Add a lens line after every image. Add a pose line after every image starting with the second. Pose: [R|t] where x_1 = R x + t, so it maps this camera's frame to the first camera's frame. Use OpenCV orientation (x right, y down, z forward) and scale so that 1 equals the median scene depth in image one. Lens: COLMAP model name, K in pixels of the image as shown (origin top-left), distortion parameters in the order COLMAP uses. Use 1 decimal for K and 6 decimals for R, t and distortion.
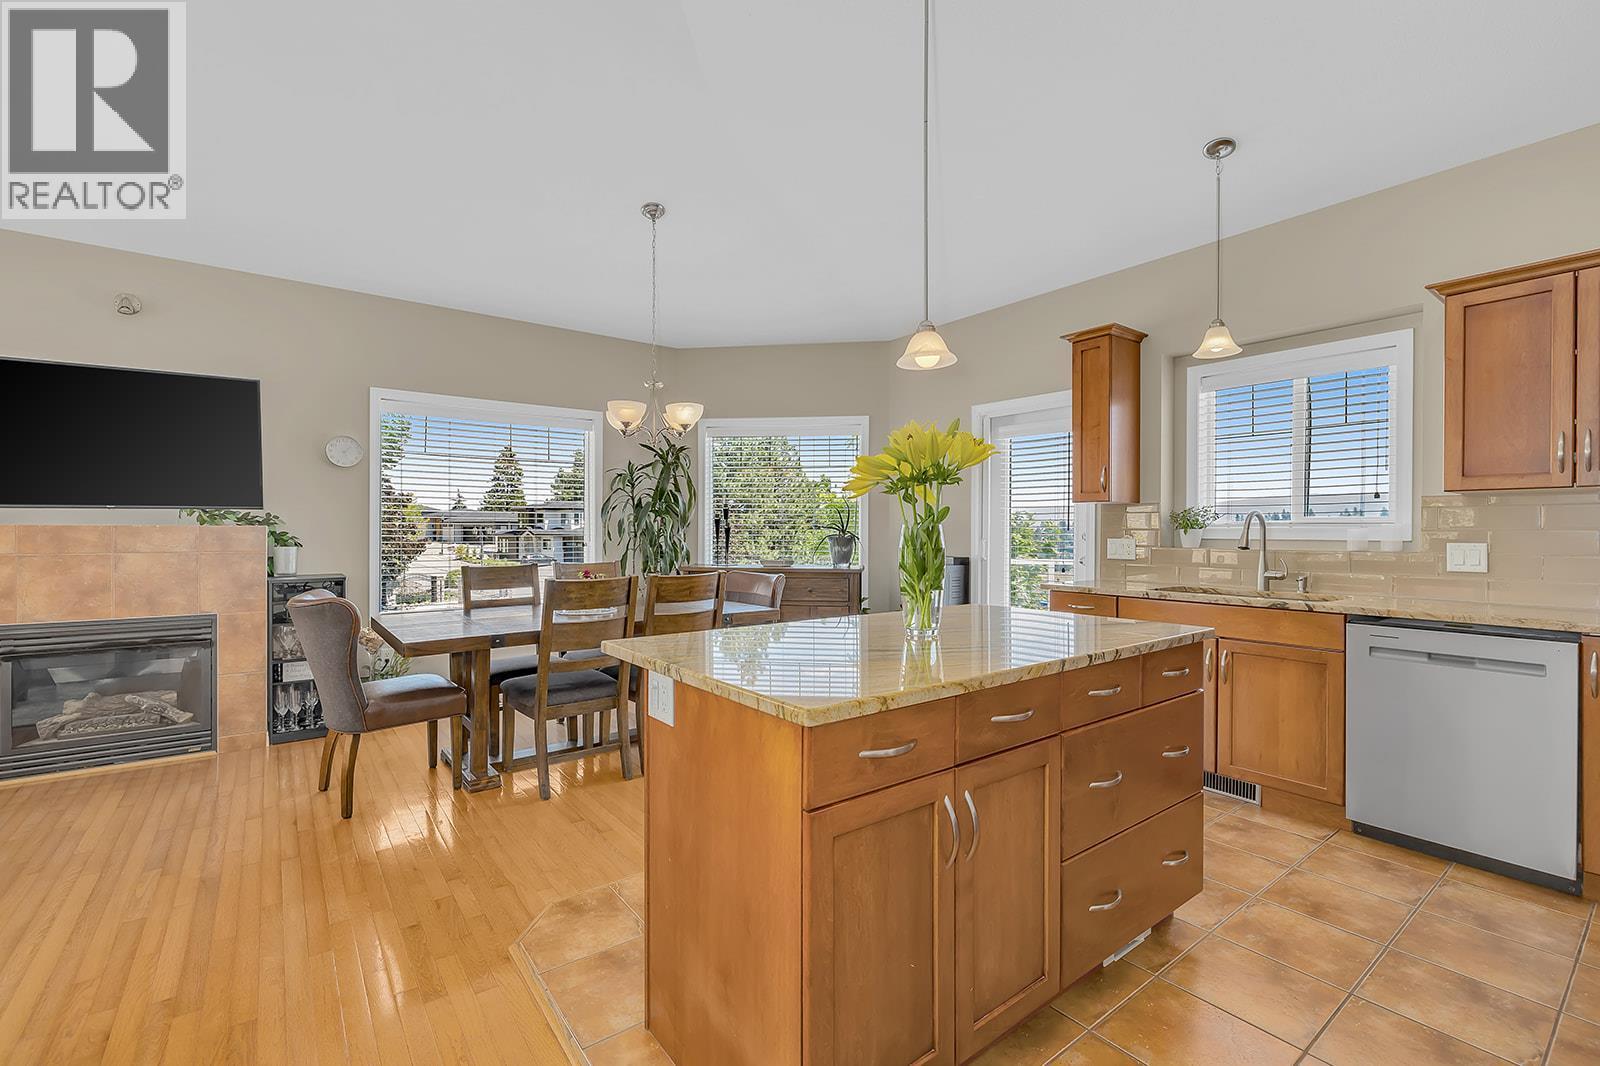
lens RADIAL K [[693.3, 0, 800.0], [0, 693.3, 533.0], [0, 0, 1]] dist [-0.001107, 0.000013]
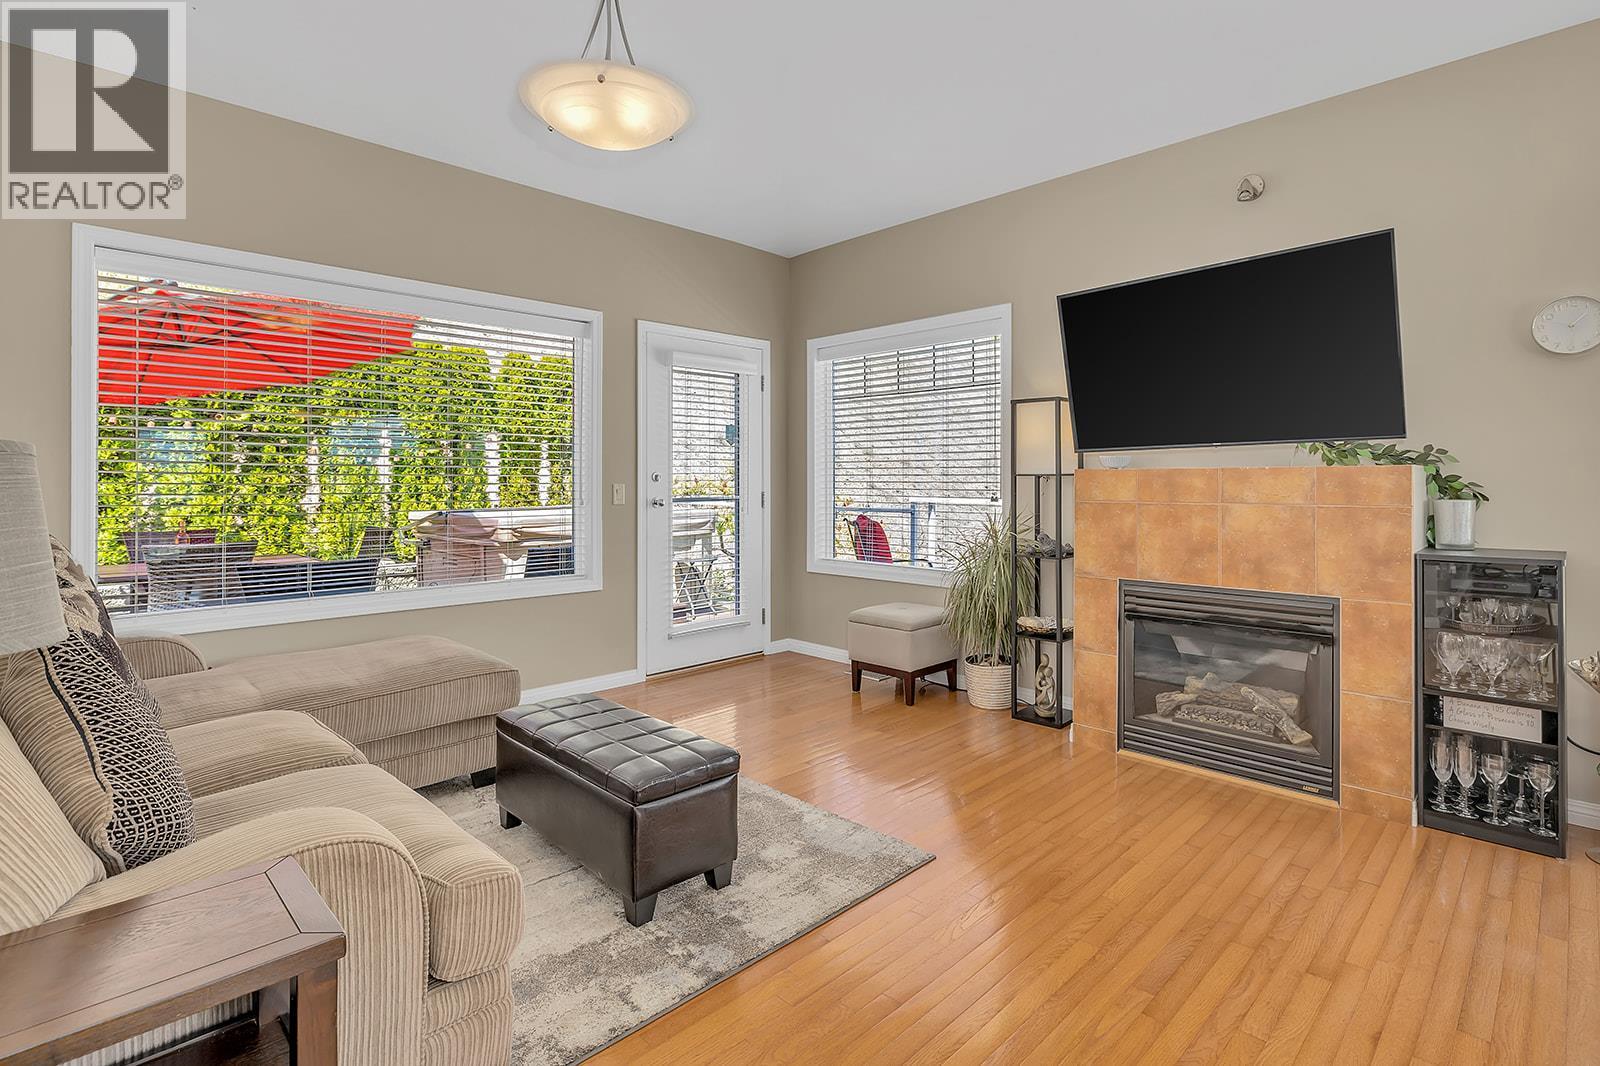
lens RADIAL K [[787.4, 0, 799.2], [0, 787.4, 484.5], [0, 0, 1]] dist [-0.004718, -0.000474]
pose [[0.137043, -0.000817, -0.990565, -0.159204], [0.000749, 0.999999, -0.000721, 0.007328], [0.990565, -0.000644, 0.137043, 0.371627]]
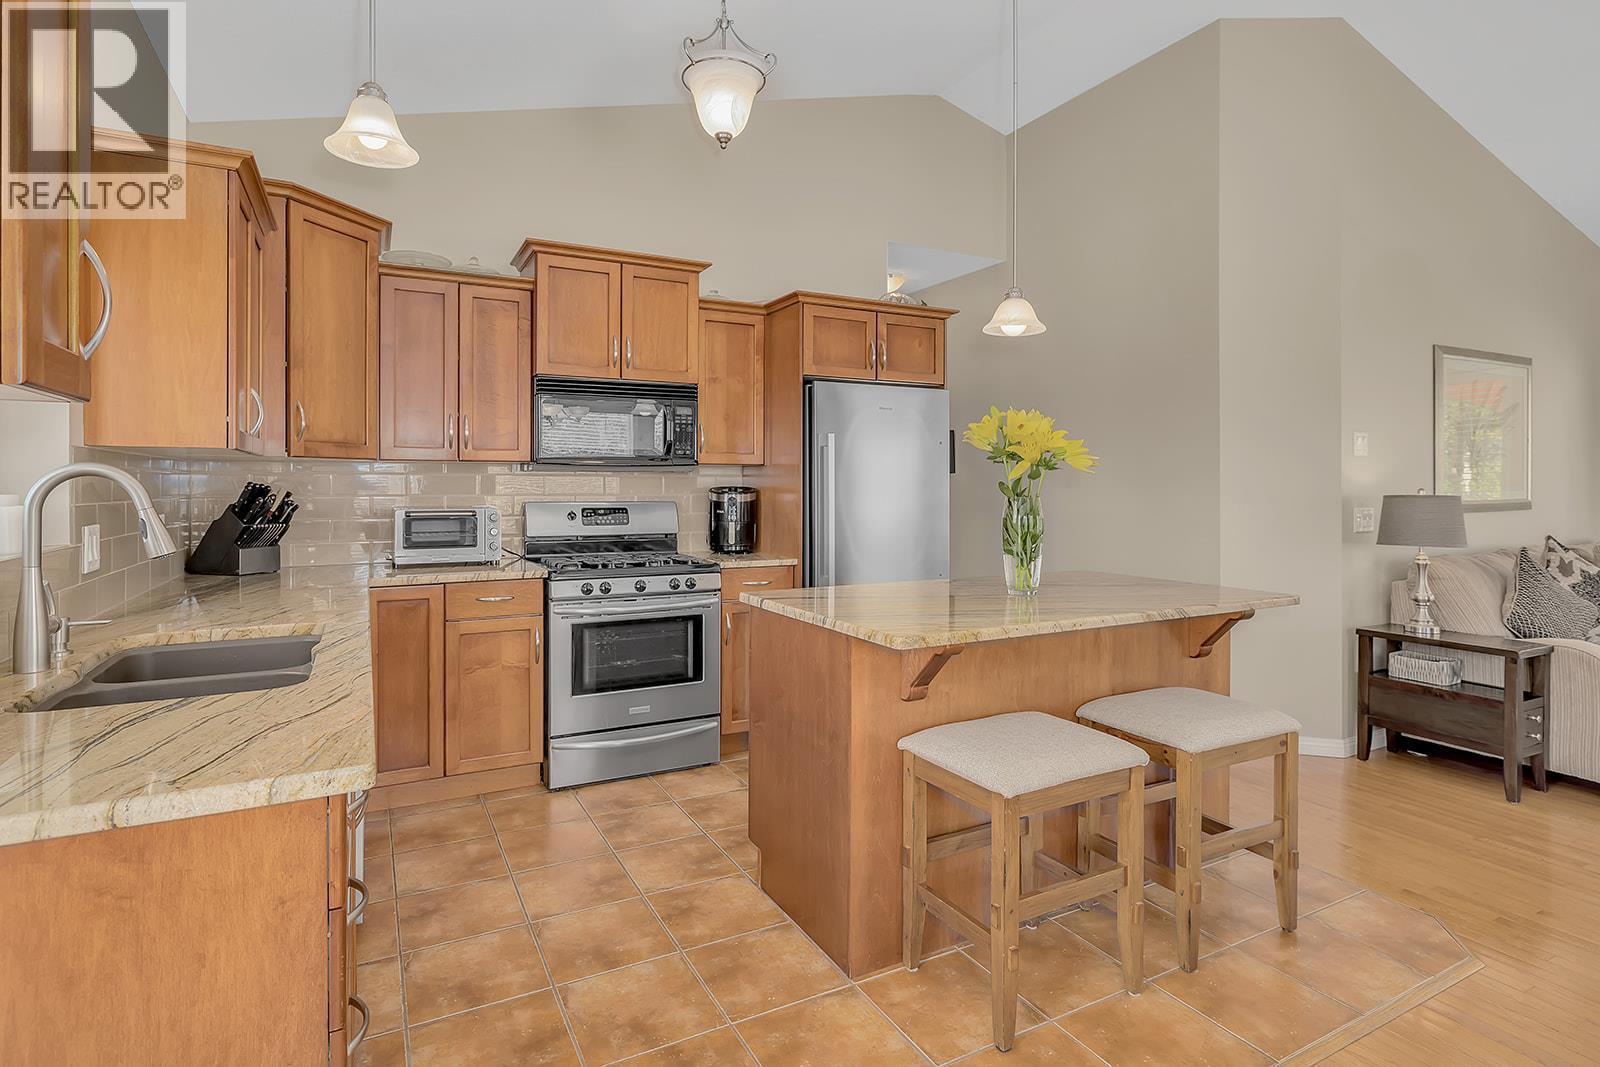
lens RADIAL K [[787.4, 0, 799.2], [0, 787.4, 485.0], [0, 0, 1]] dist [-0.004718, -0.000474]
pose [[-0.986368, -0.001684, 0.164549, 0.167890], [-0.001464, 0.999998, 0.001456, -0.017163], [-0.164551, 0.001195, -0.986368, 1.209261]]
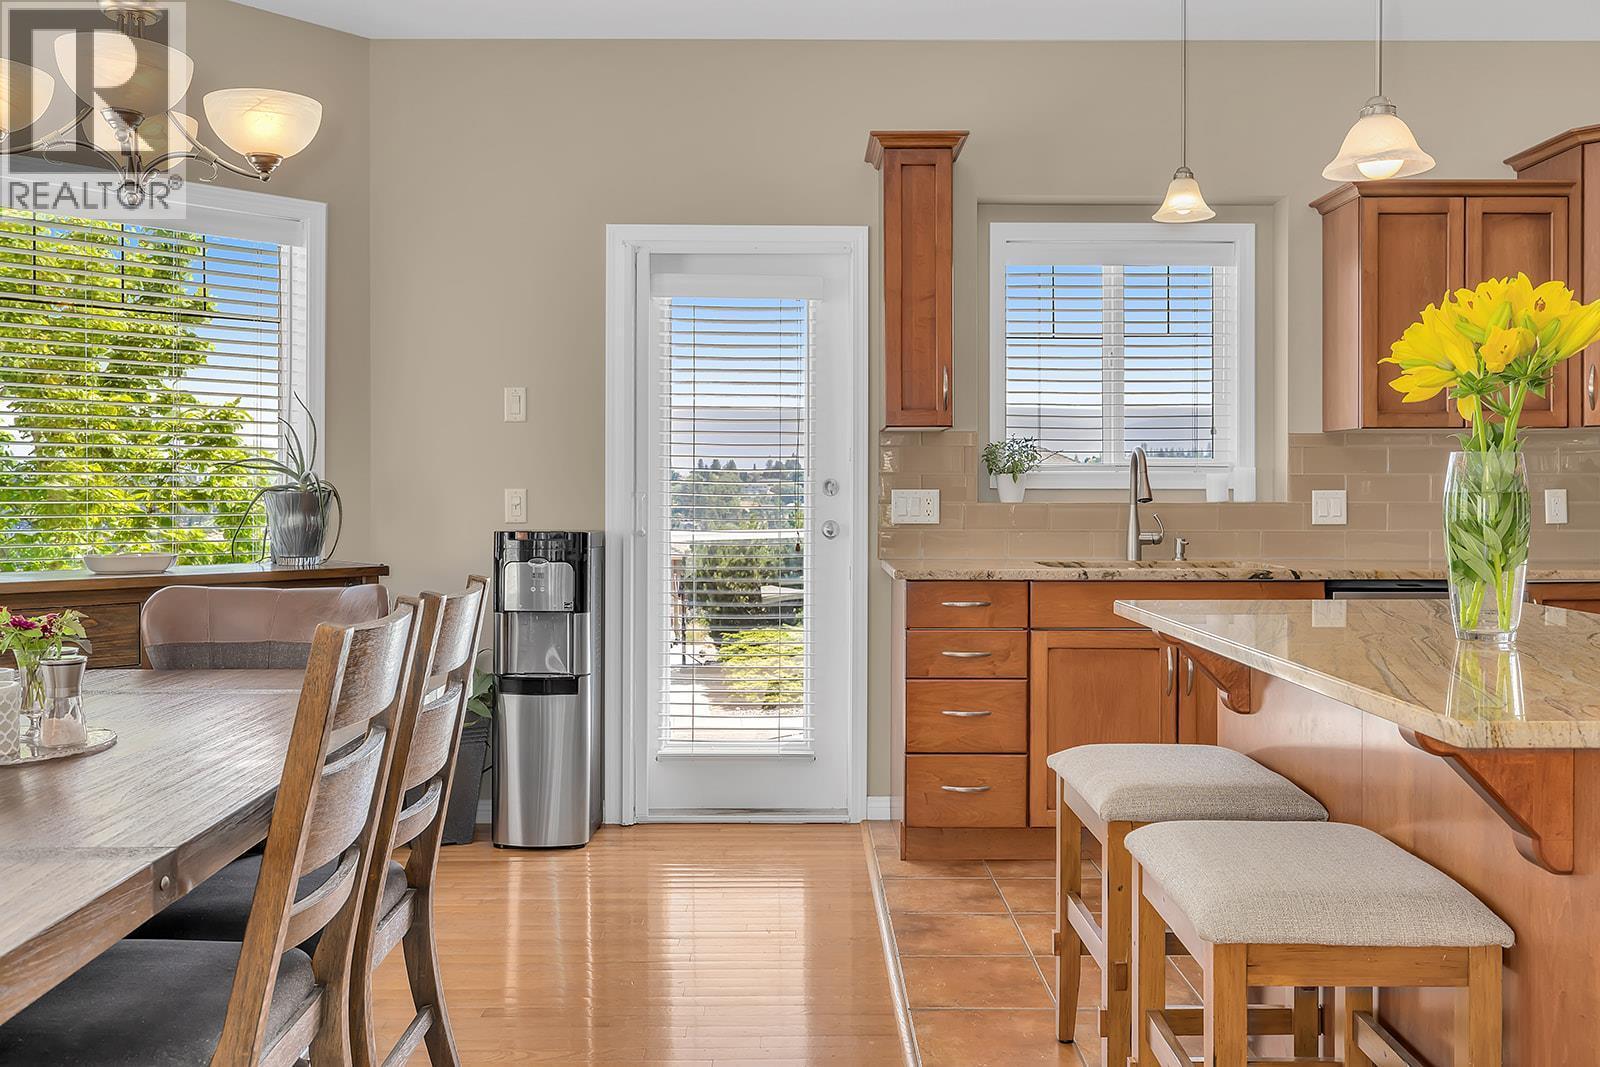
lens RADIAL K [[1337.2, 0, 802.0], [0, 1337.2, 508.1], [0, 0, 1]] dist [0.006302, -0.000111]
pose [[0.597520, -0.013415, 0.801741, -0.561054], [0.003505, 0.999894, 0.014118, 0.008321], [-0.801846, -0.005626, 0.597504, 0.410700]]
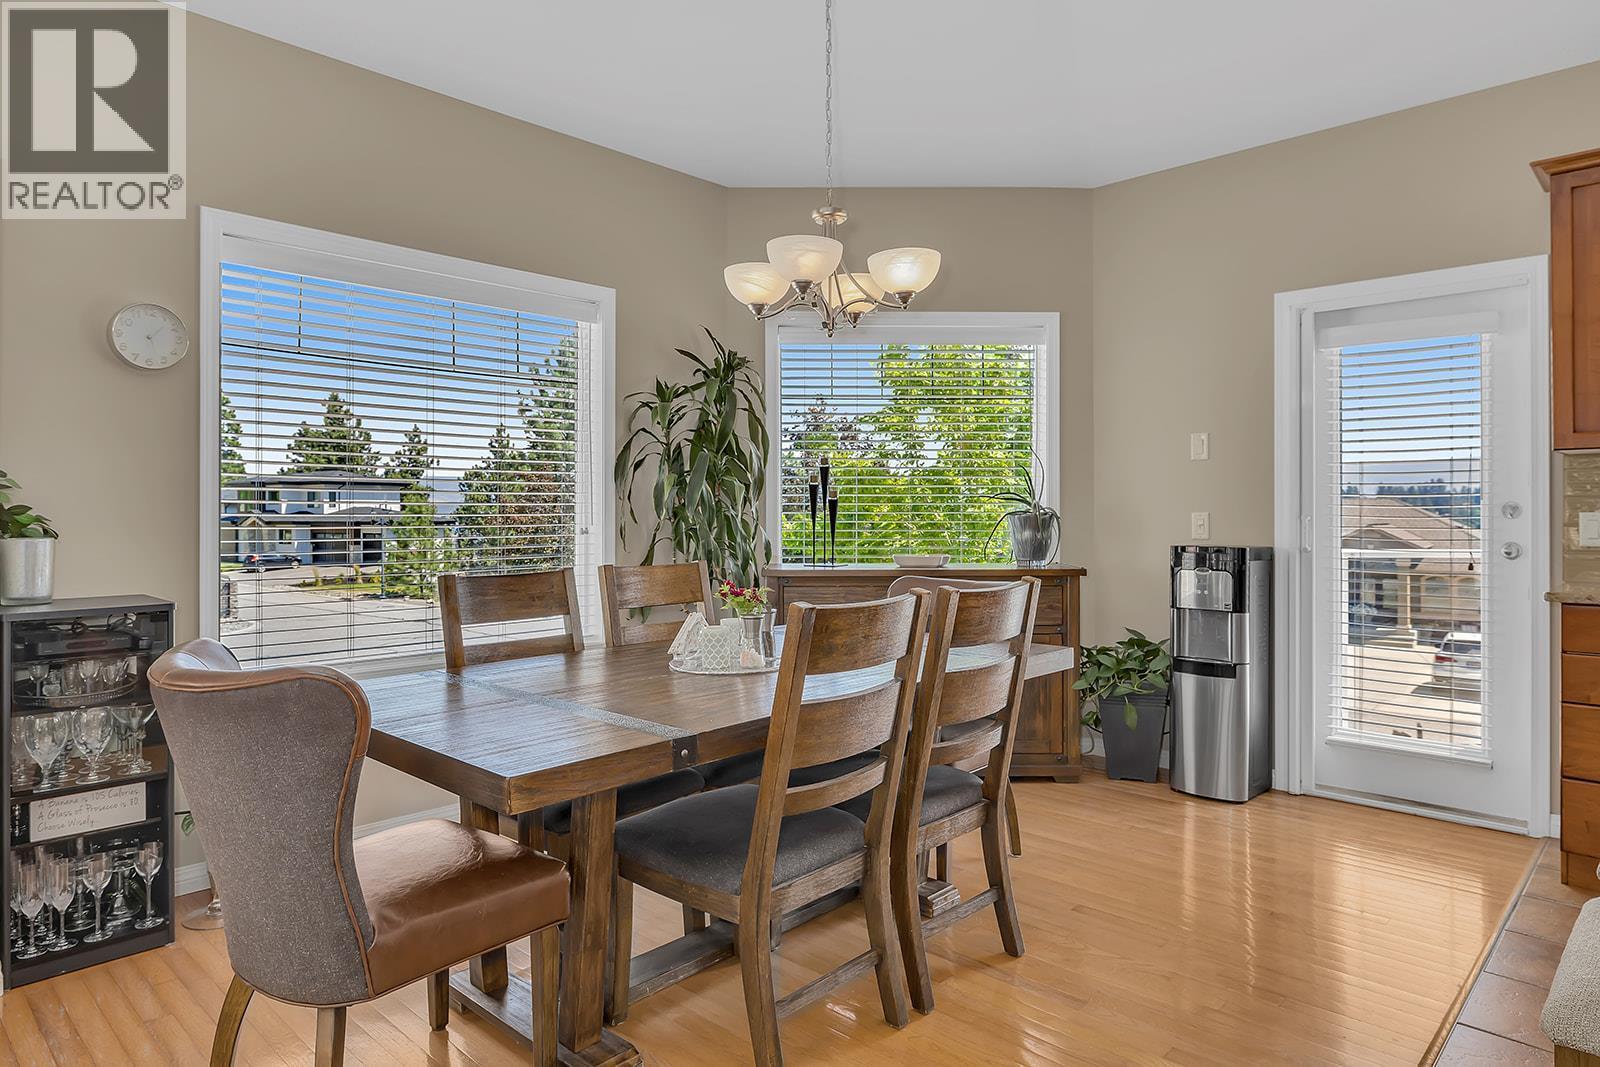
lens RADIAL K [[951.6, 0, 809.3], [0, 951.6, 518.9], [0, 0, 1]] dist [-0.000290, -0.001749]
pose [[0.986749, -0.005477, 0.162160, -0.364963], [0.005254, 0.999985, 0.001808, 0.009770], [-0.162167, -0.000932, 0.986763, 0.329541]]
